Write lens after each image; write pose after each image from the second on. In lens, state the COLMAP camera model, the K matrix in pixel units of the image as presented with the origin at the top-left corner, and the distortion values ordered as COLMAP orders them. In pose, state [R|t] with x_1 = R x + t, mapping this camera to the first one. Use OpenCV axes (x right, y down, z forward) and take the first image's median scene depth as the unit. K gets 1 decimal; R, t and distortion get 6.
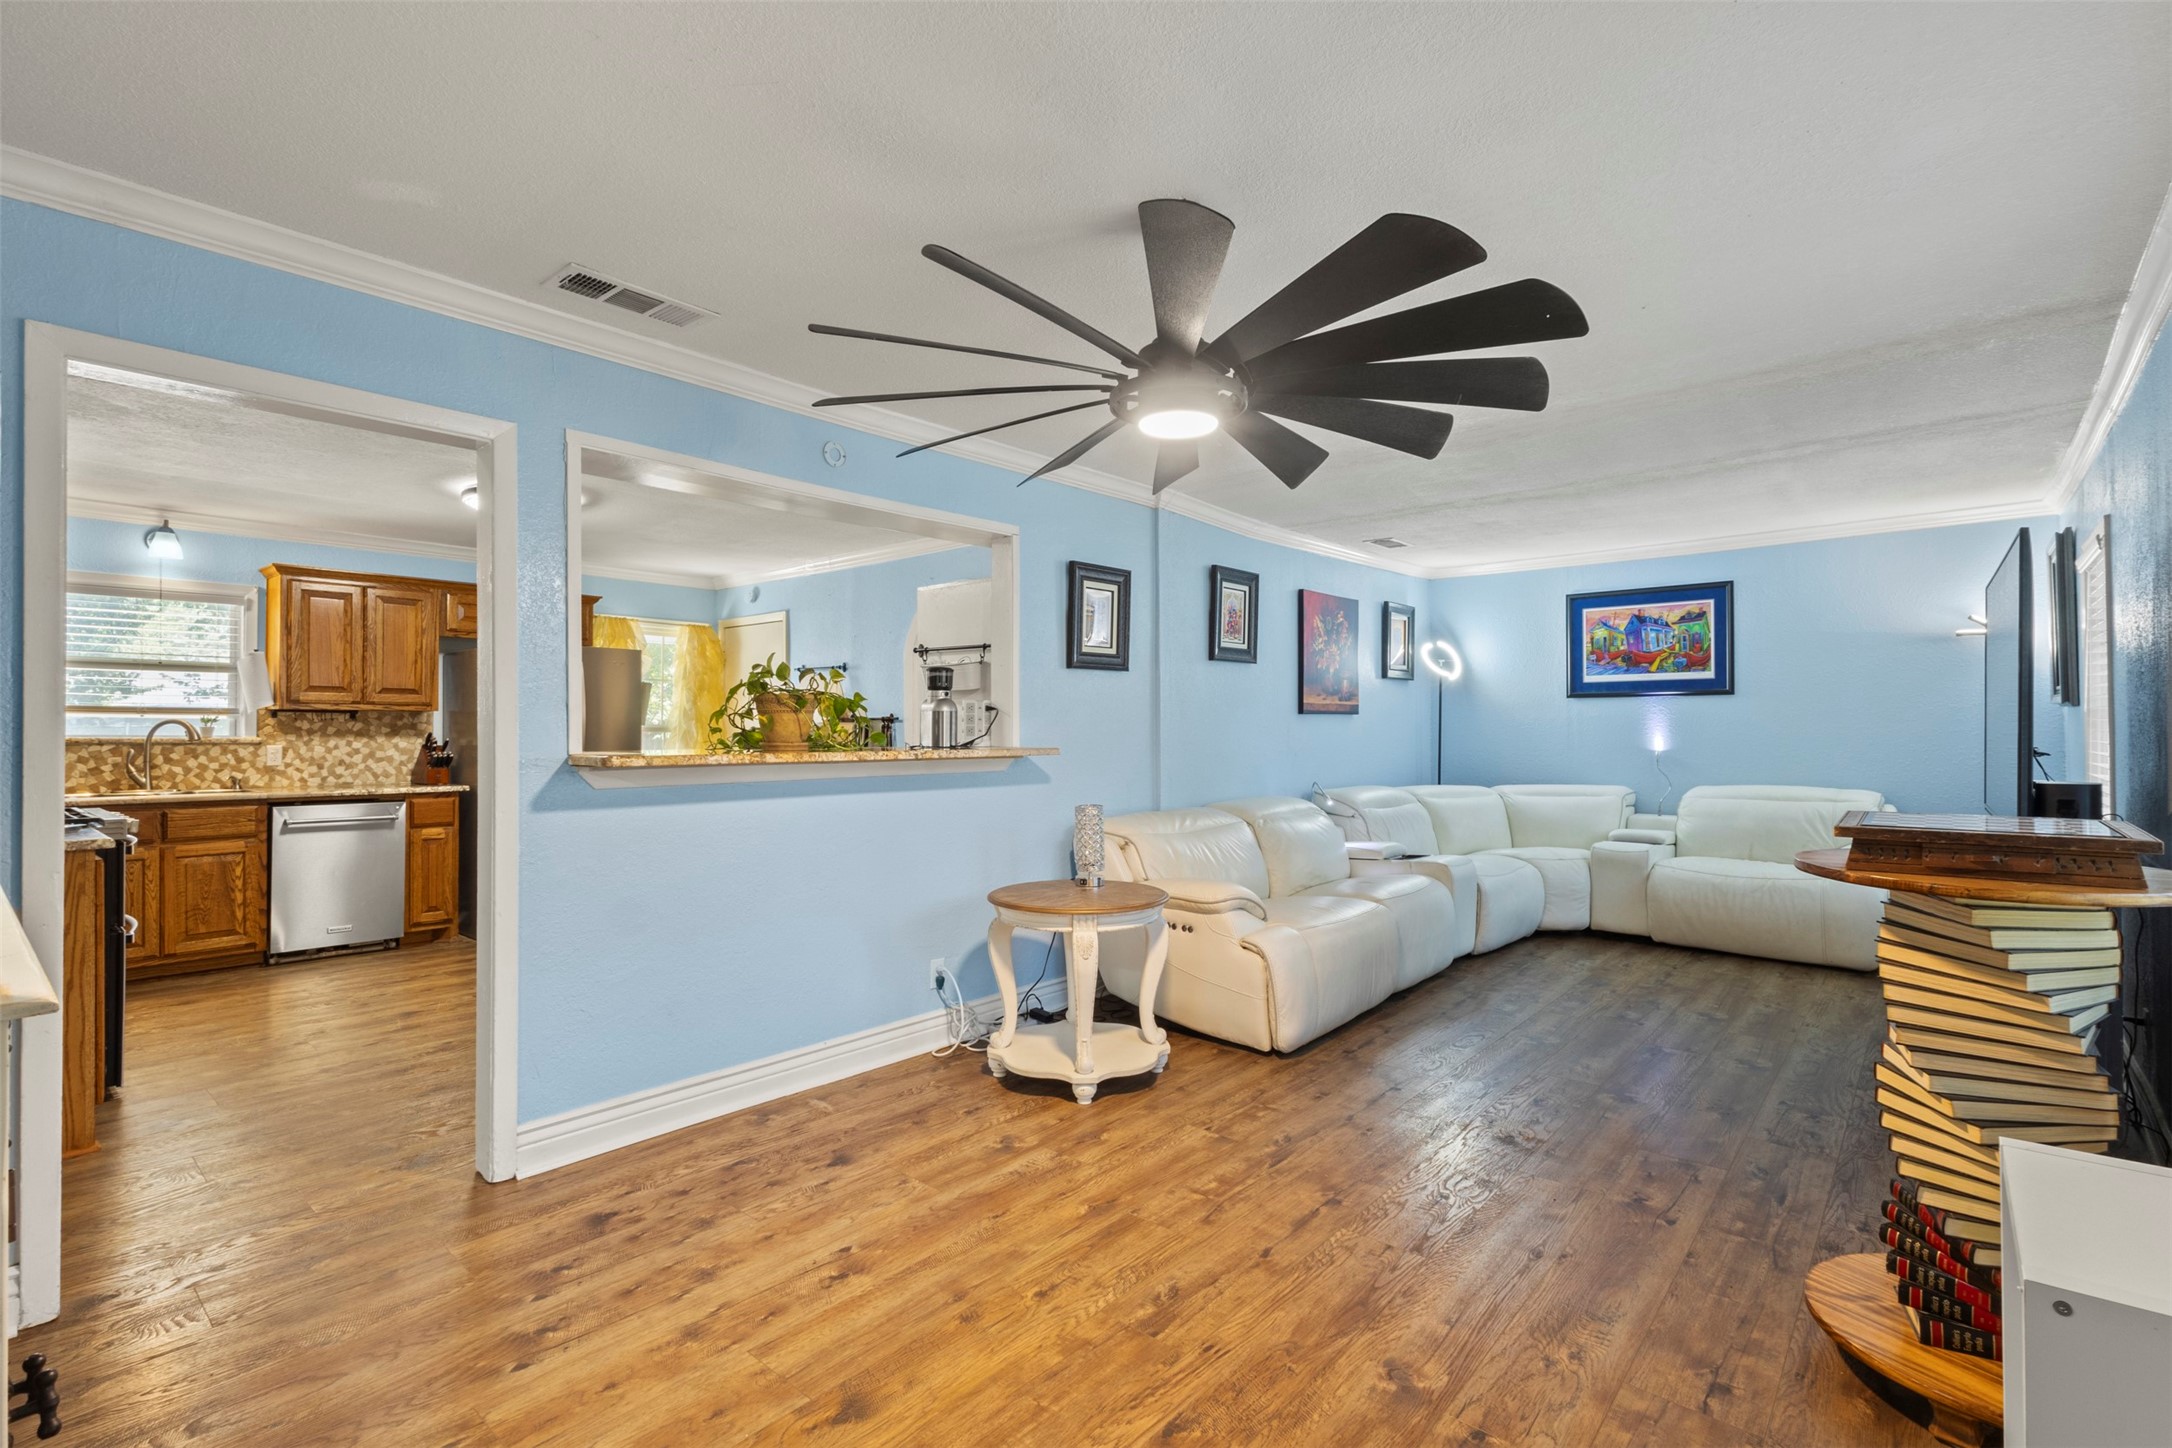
lens RADIAL K [[1006.5, 0, 1087.4], [0, 1006.5, 727.0], [0, 0, 1]] dist [0.000004, 0.000005]
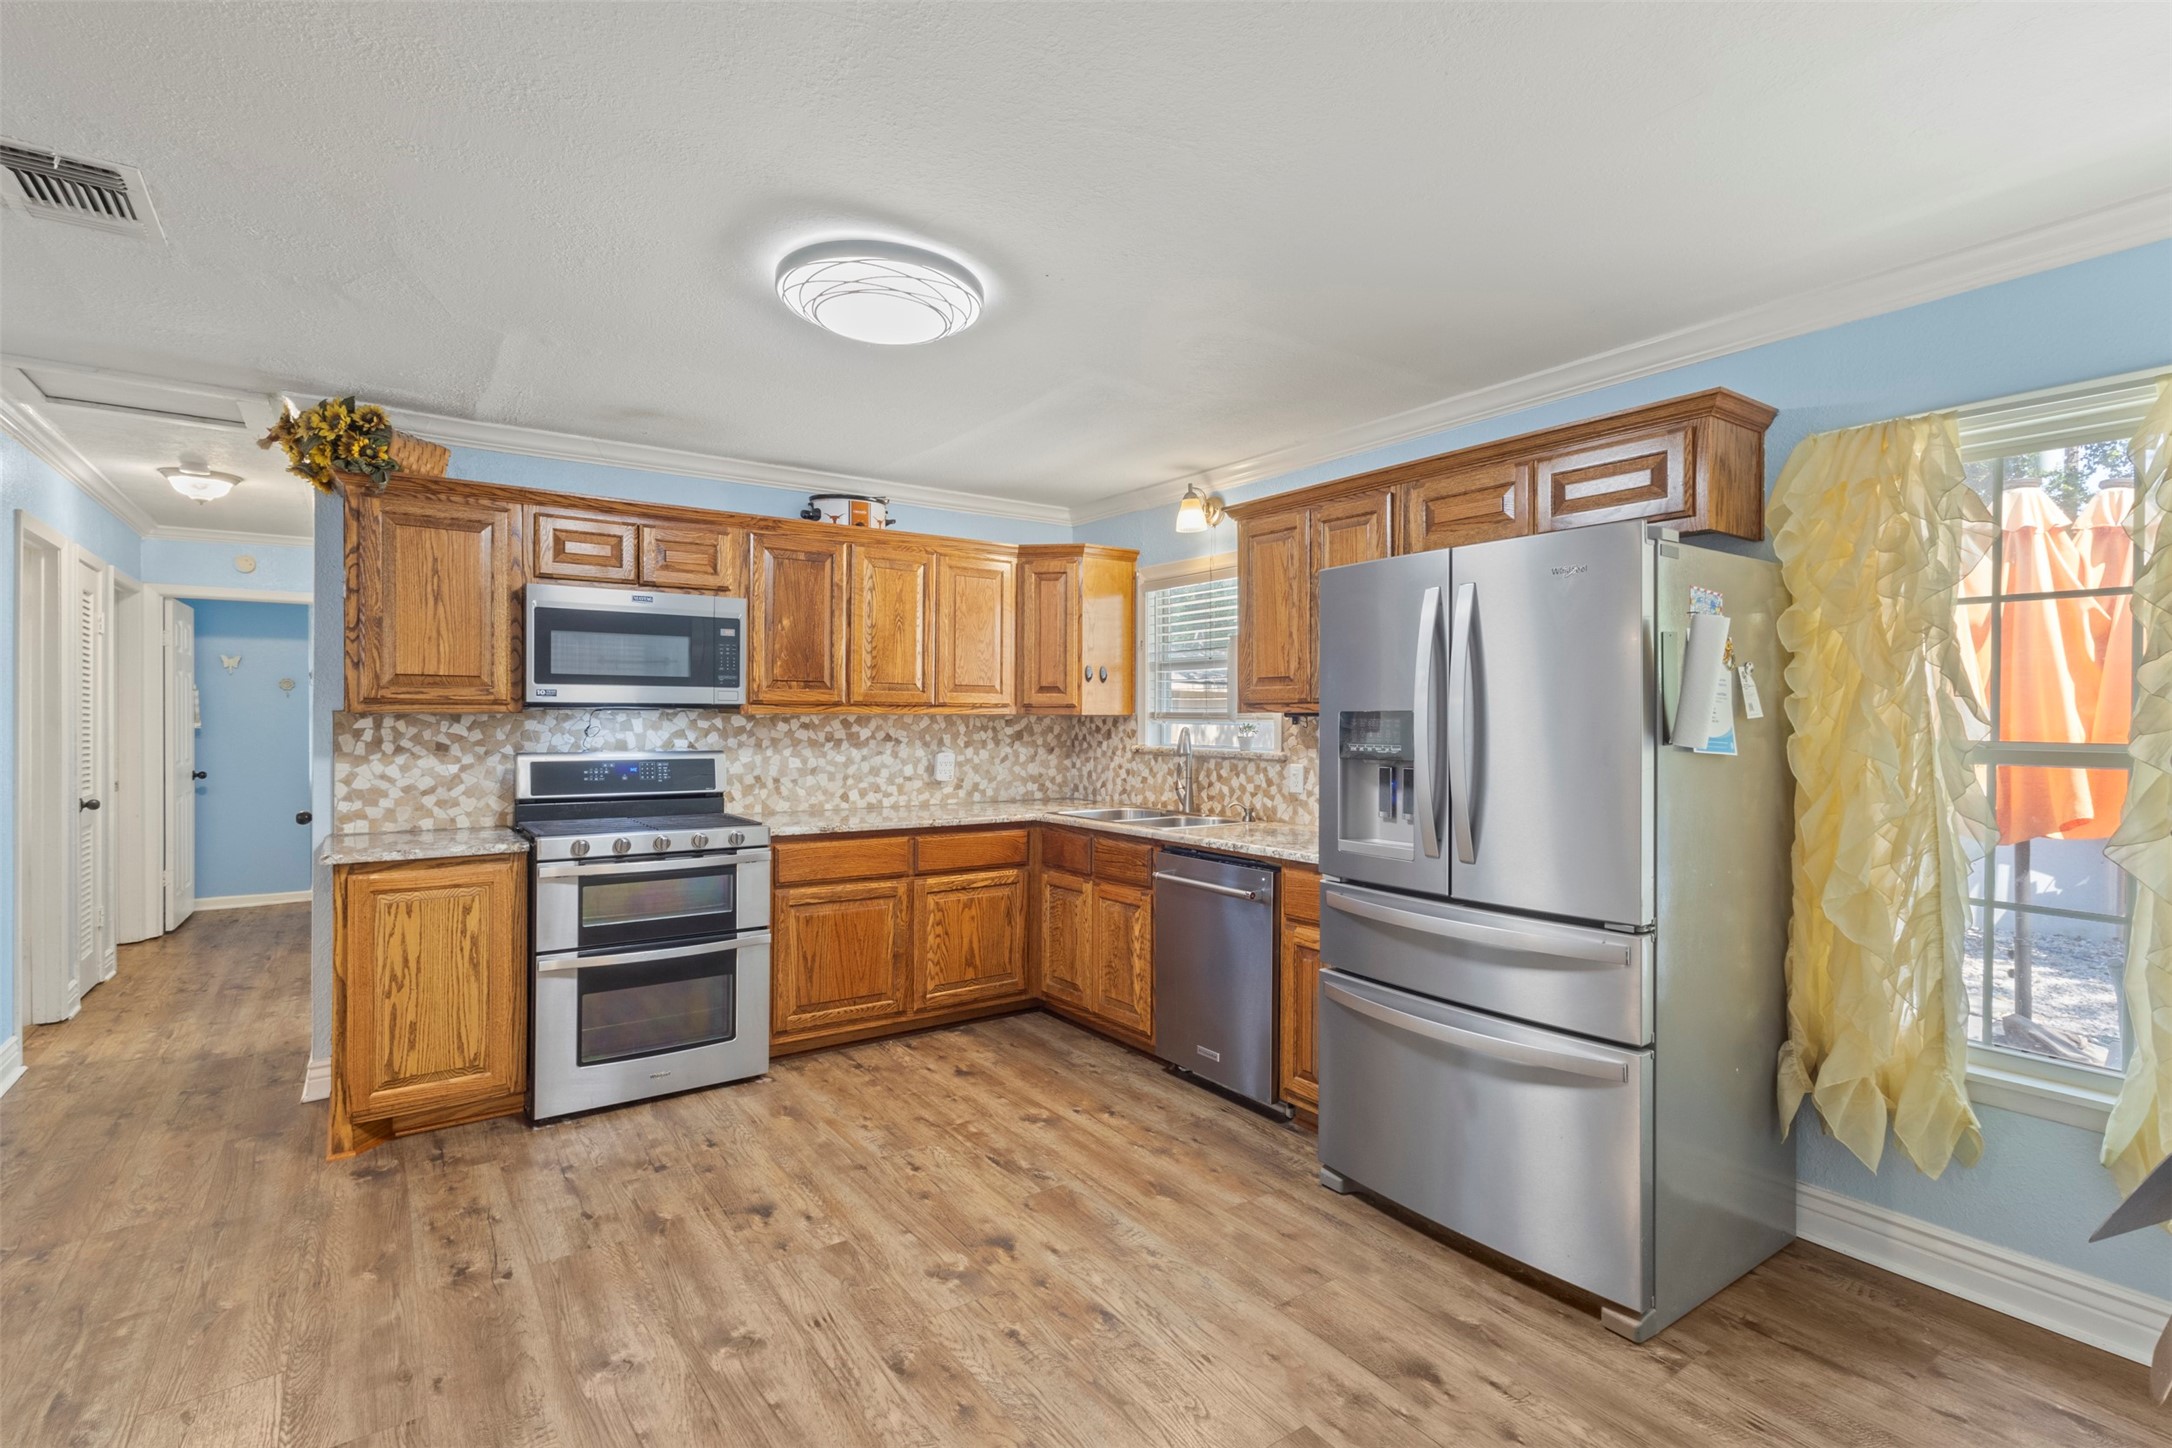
lens RADIAL K [[1006.5, 0, 1084.0], [0, 1006.5, 721.0], [0, 0, 1]] dist [0.000004, 0.000005]
pose [[-0.237990, 0.002460, -0.971264, -0.093283], [0.004789, 0.999988, 0.001359, -0.013855], [0.971256, -0.004328, -0.237999, 1.048985]]
